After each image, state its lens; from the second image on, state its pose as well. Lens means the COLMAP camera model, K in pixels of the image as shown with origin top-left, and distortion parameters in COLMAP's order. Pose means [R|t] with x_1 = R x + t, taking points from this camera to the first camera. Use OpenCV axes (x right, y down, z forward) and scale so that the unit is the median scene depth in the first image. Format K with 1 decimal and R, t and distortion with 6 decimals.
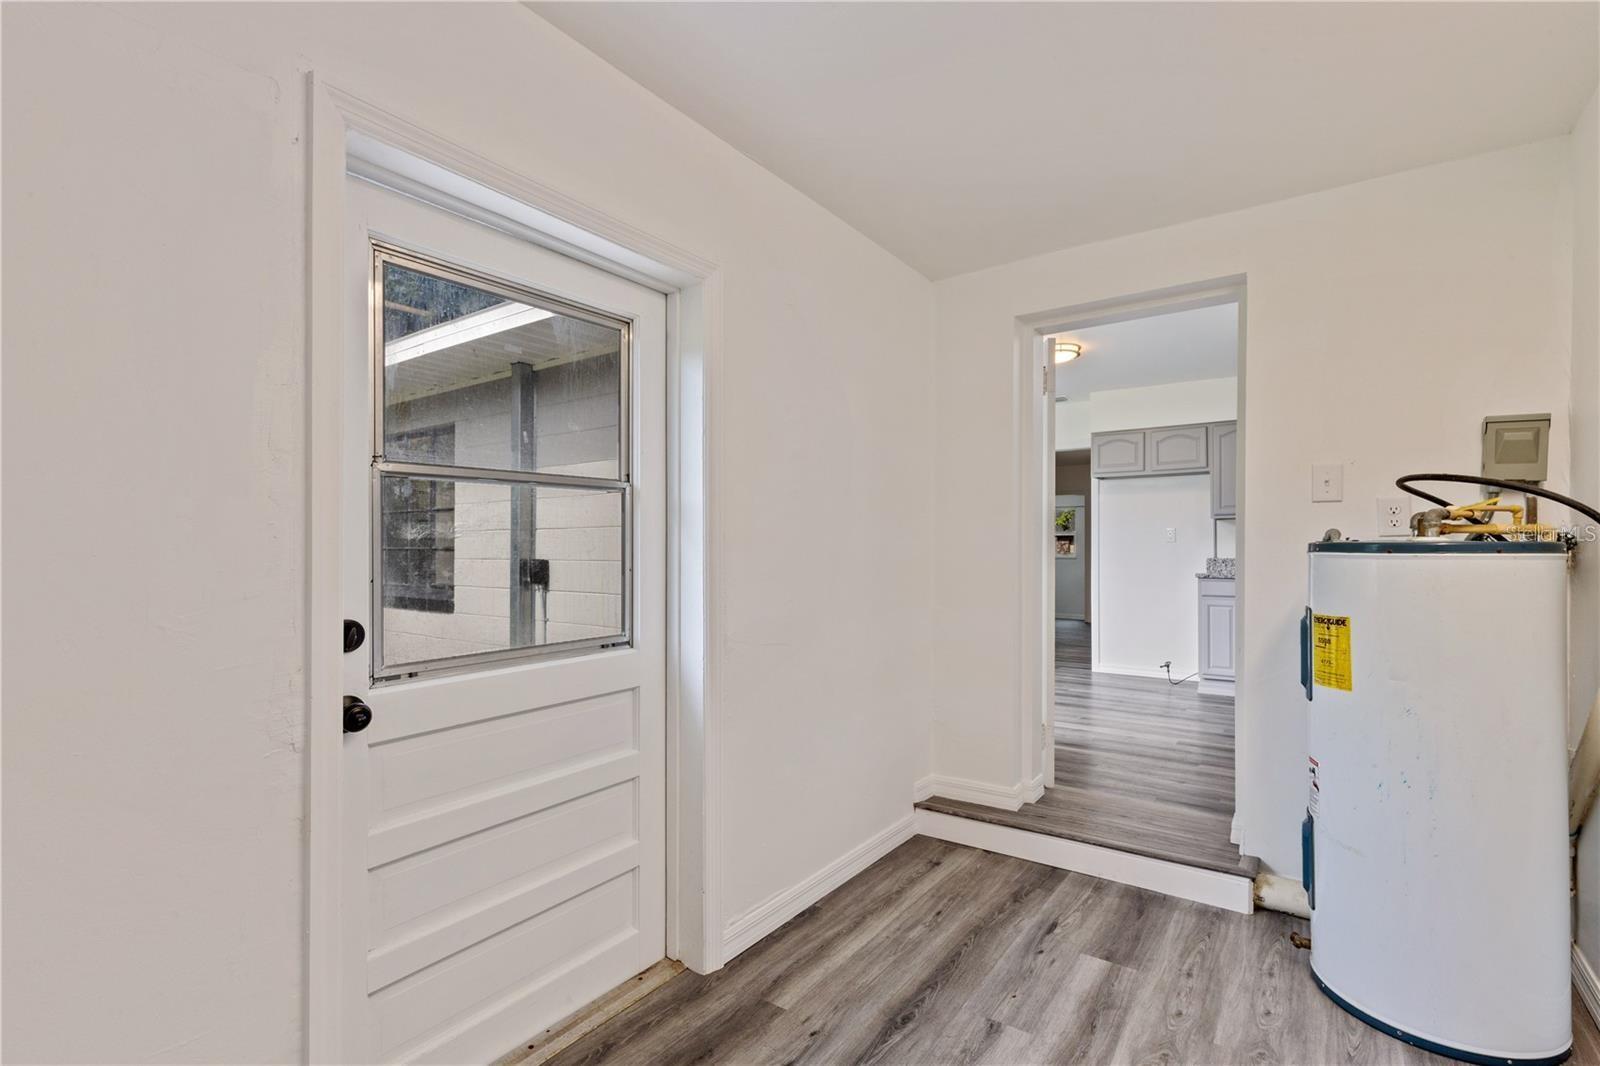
lens RADIAL K [[732.3, 0, 800.7], [0, 732.3, 539.6], [0, 0, 1]] dist [-0.015564, -0.000364]
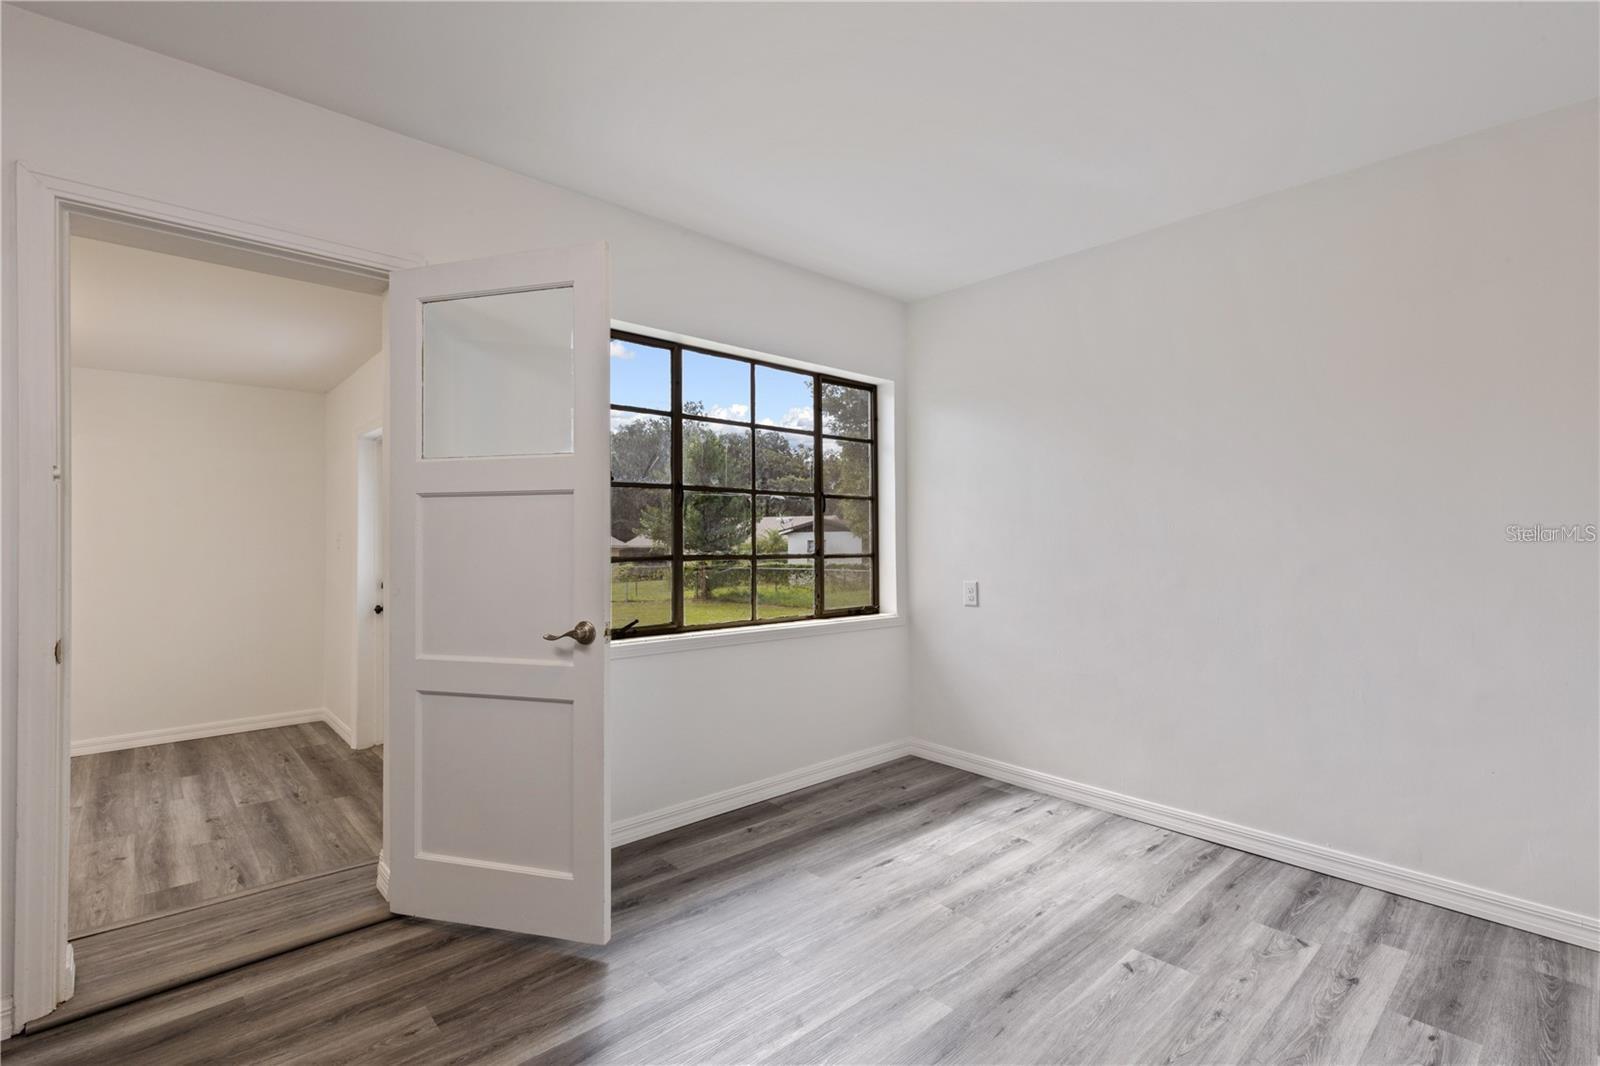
lens RADIAL K [[732.3, 0, 798.9], [0, 732.3, 534.2], [0, 0, 1]] dist [-0.015564, -0.000364]
pose [[-0.192235, -0.003199, -0.981344, 1.485140], [0.011288, 0.999921, -0.005470, -0.013669], [0.981284, -0.012129, -0.192184, 2.376970]]
